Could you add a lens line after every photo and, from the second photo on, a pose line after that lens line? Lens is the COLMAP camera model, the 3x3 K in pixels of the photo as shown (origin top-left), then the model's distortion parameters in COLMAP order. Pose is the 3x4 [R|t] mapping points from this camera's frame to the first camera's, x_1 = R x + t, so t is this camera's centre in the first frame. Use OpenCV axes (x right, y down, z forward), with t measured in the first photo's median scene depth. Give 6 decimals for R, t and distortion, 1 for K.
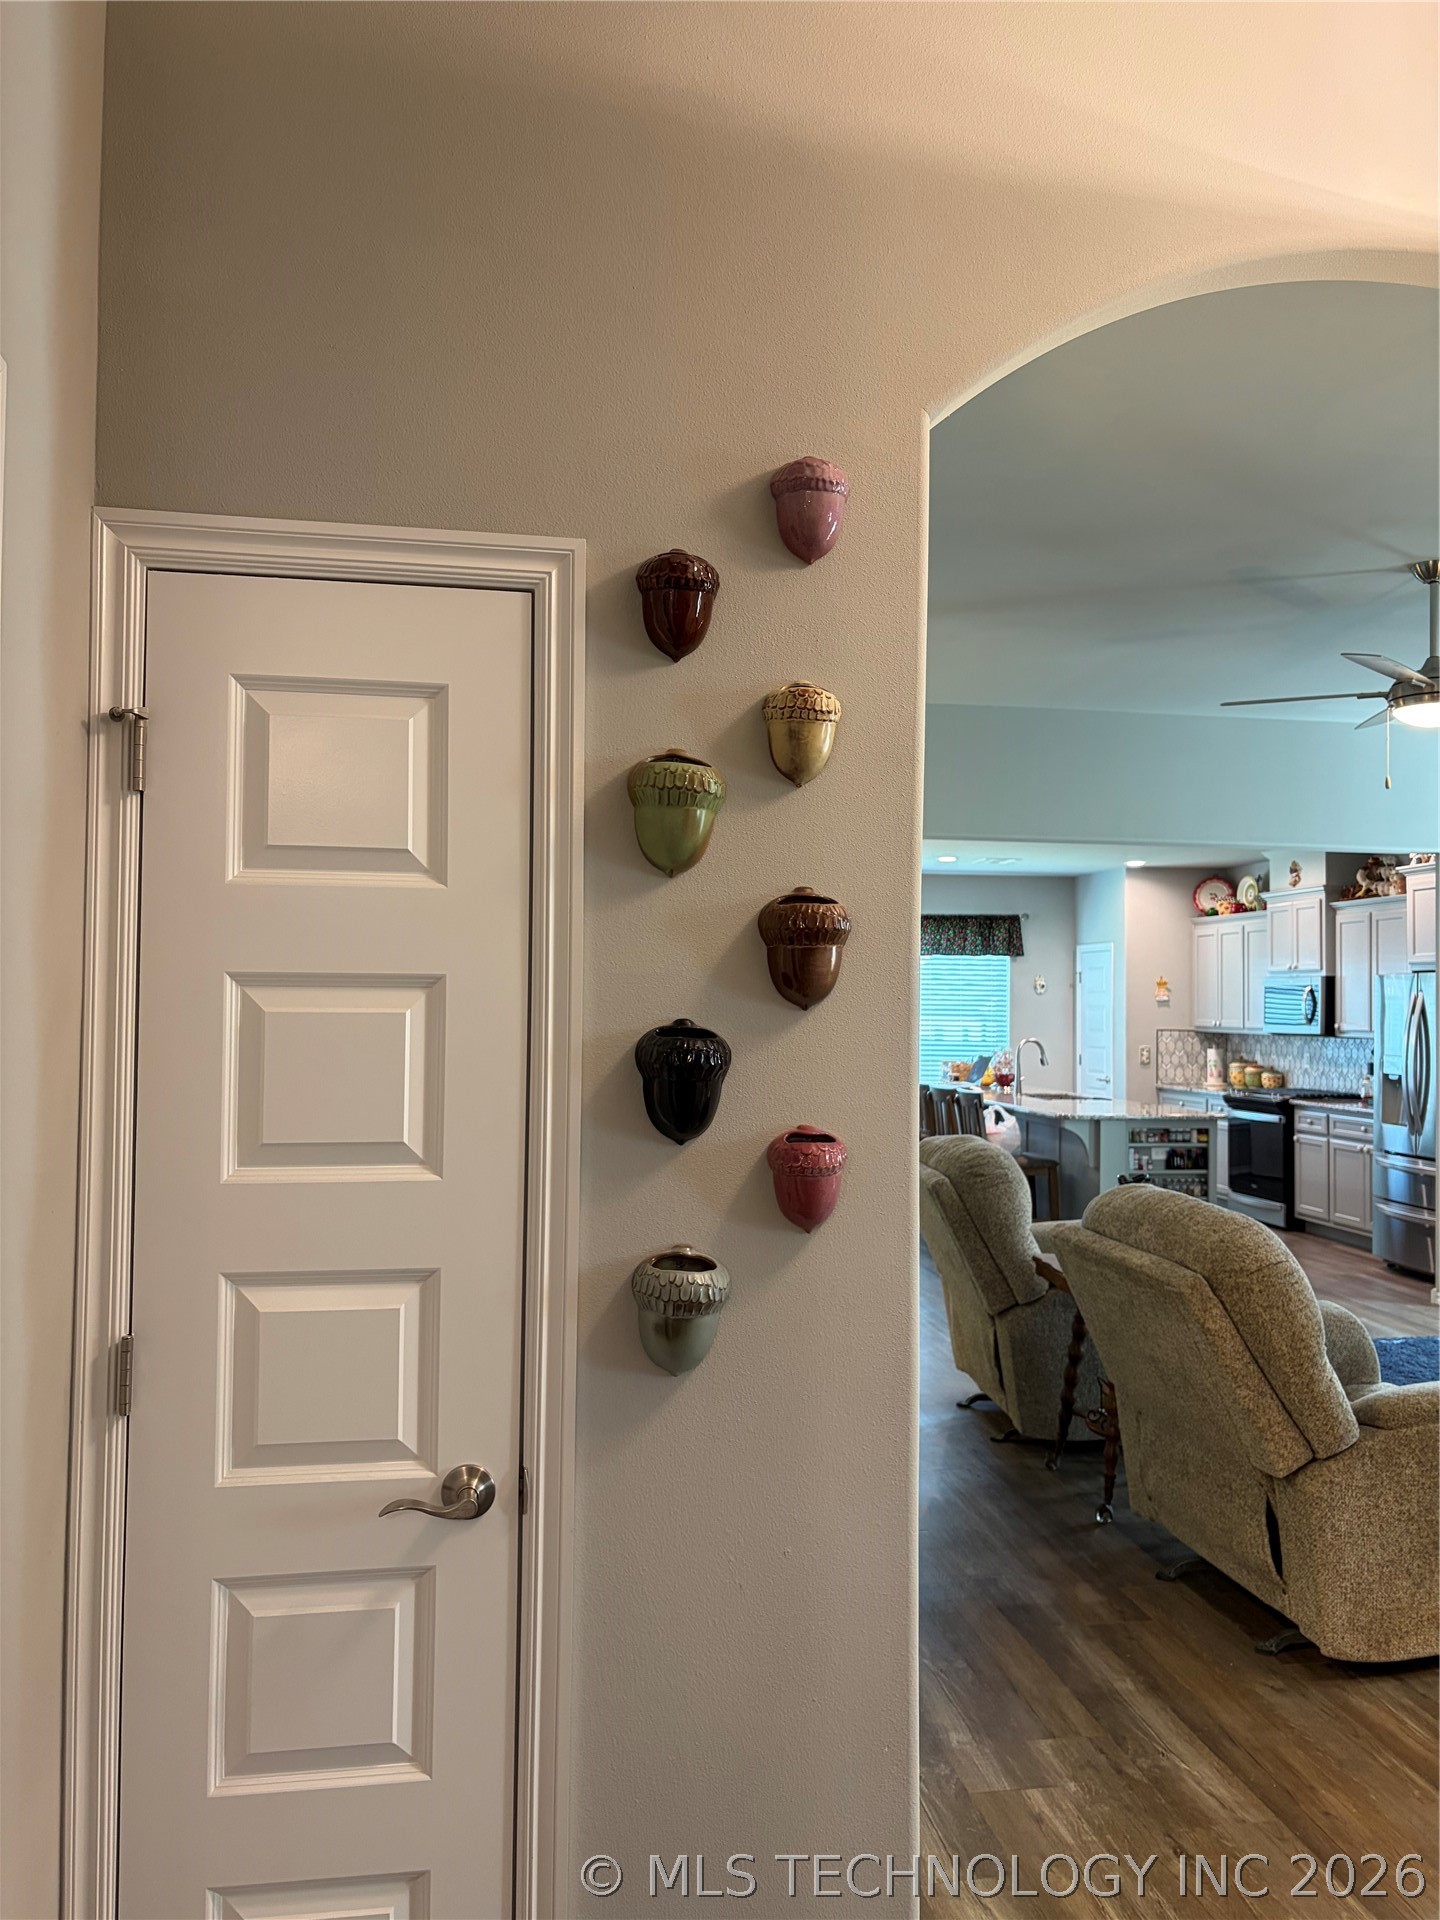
lens RADIAL K [[1450.3, 0, 721.1], [0, 1450.3, 972.3], [0, 0, 1]] dist [0.044940, -0.036102]
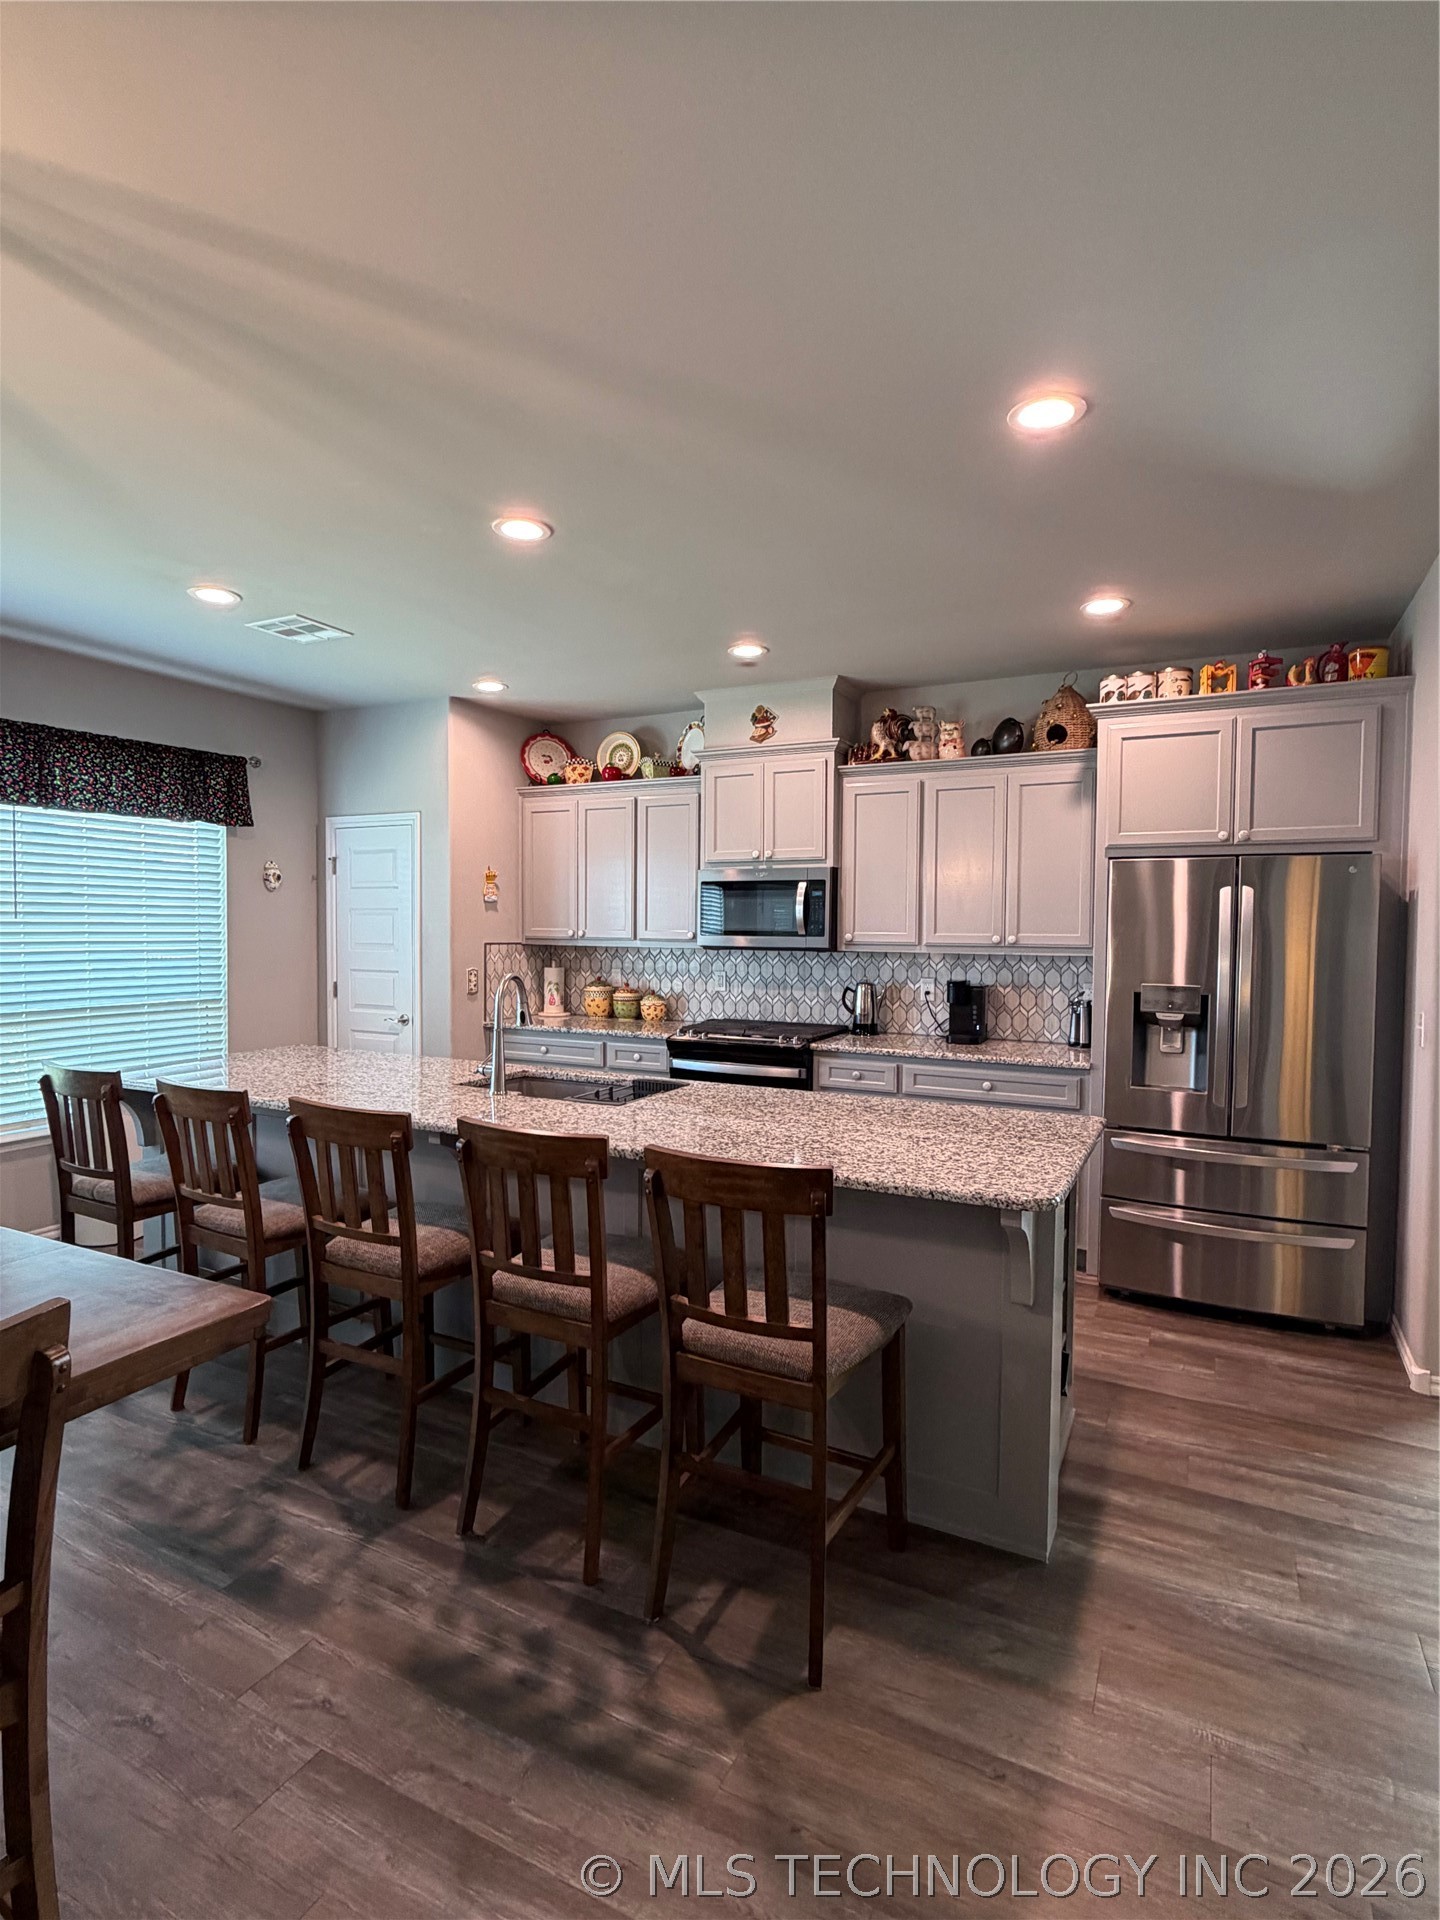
lens RADIAL K [[967.4, 0, 714.3], [0, 967.4, 972.4], [0, 0, 1]] dist [-0.004364, -0.000268]
pose [[0.600555, -0.045208, 0.798305, -0.003831], [-0.022049, 0.997084, 0.073052, 0.018247], [-0.799280, -0.061473, 0.597807, 0.673953]]
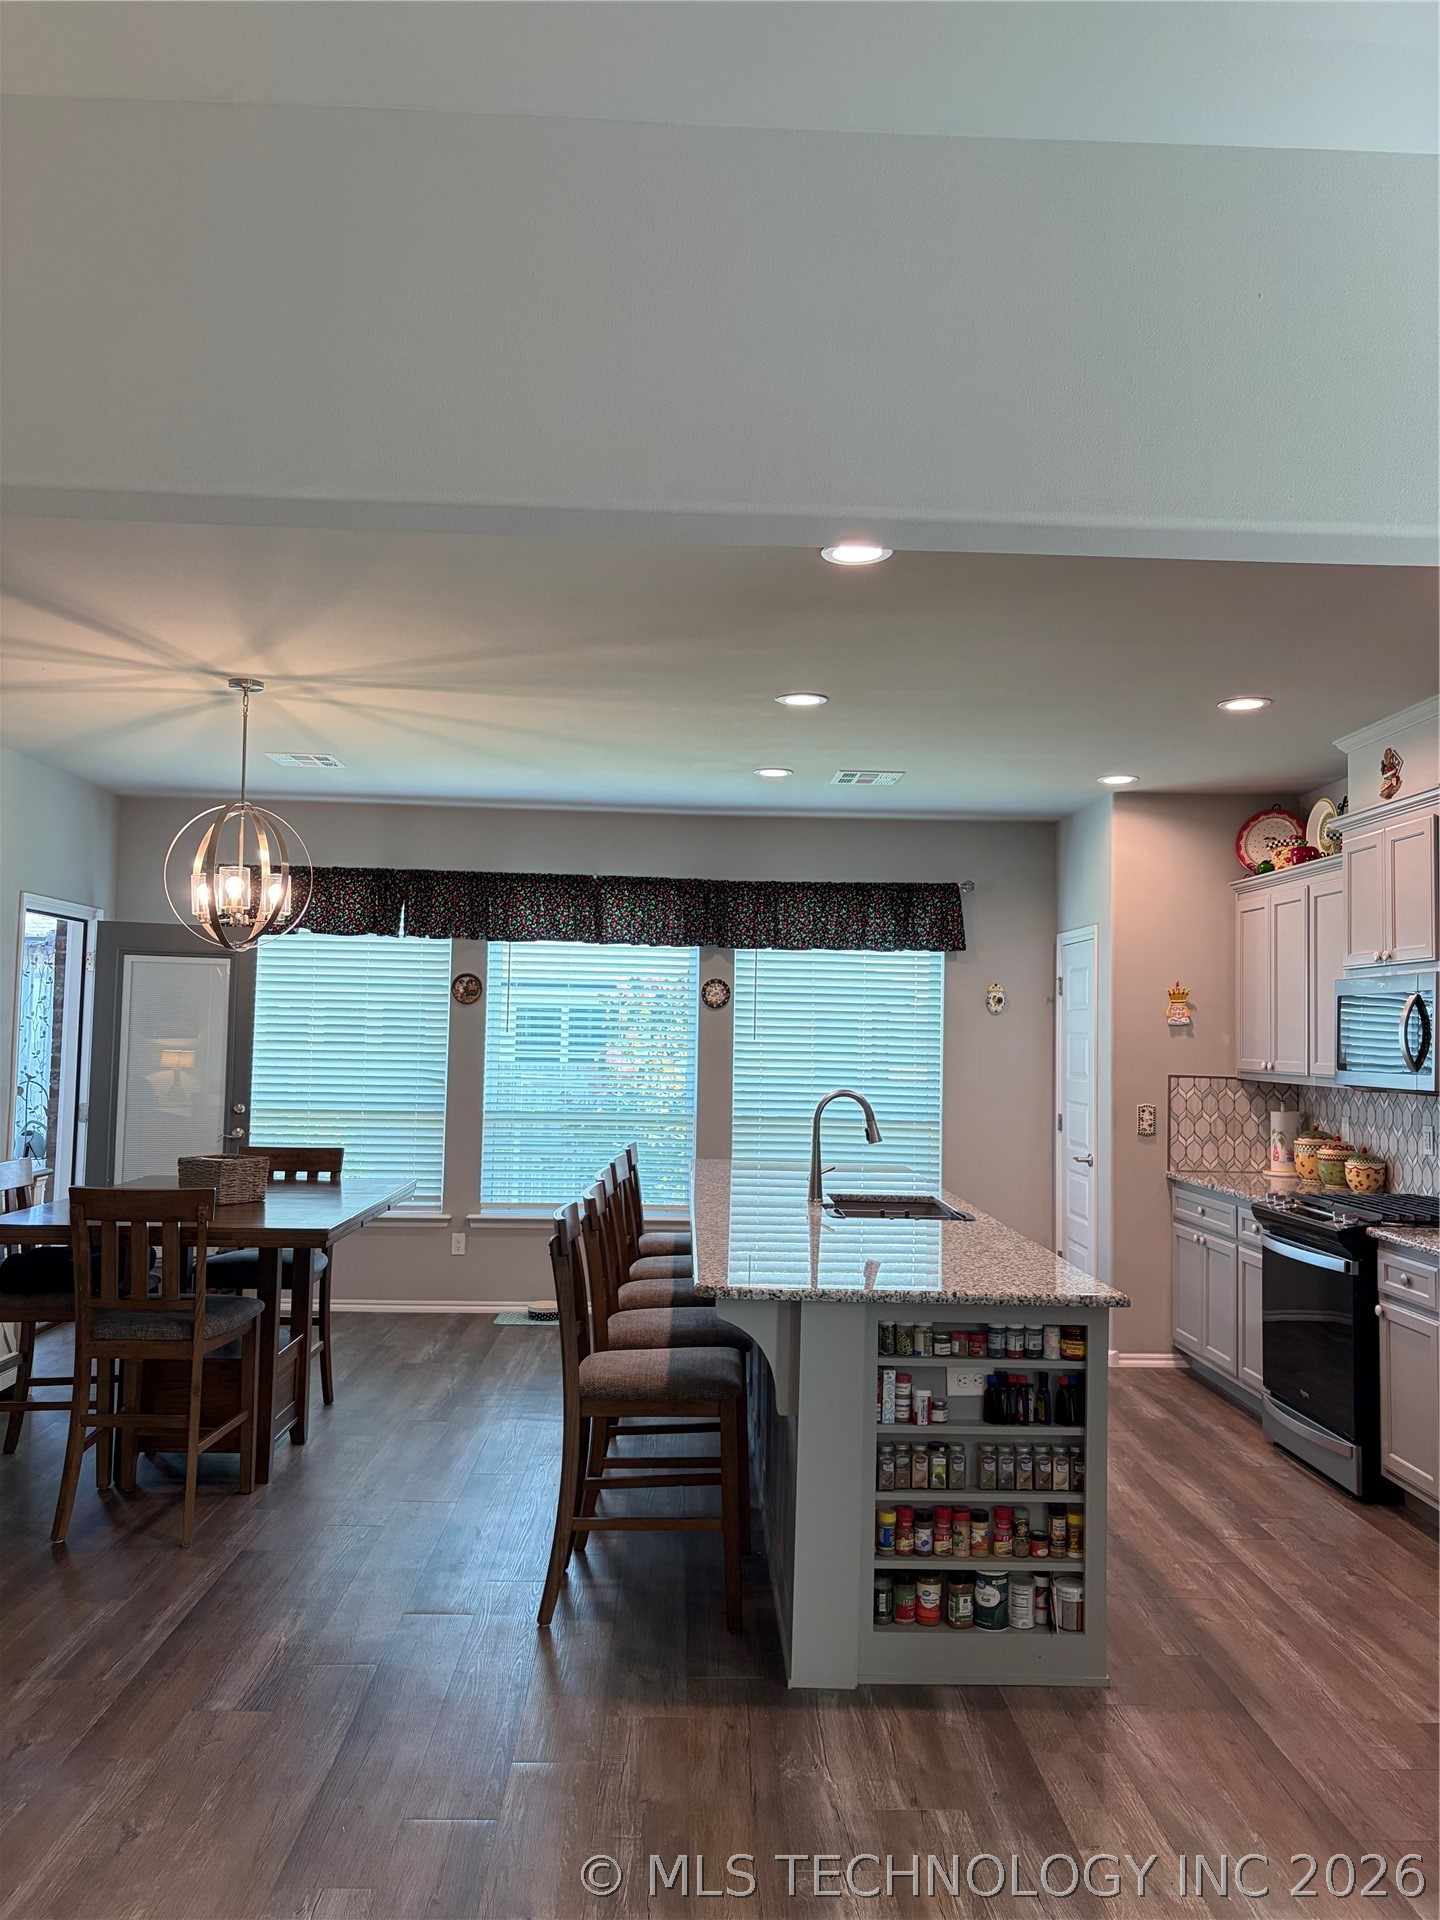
lens RADIAL K [[1450.3, 0, 715.8], [0, 1450.3, 965.3], [0, 0, 1]] dist [0.044940, -0.036102]
pose [[0.990066, 0.003327, -0.140563, 0.215541], [-0.007032, 0.999641, -0.025868, 0.012978], [0.140426, 0.026599, 0.989734, 0.431714]]
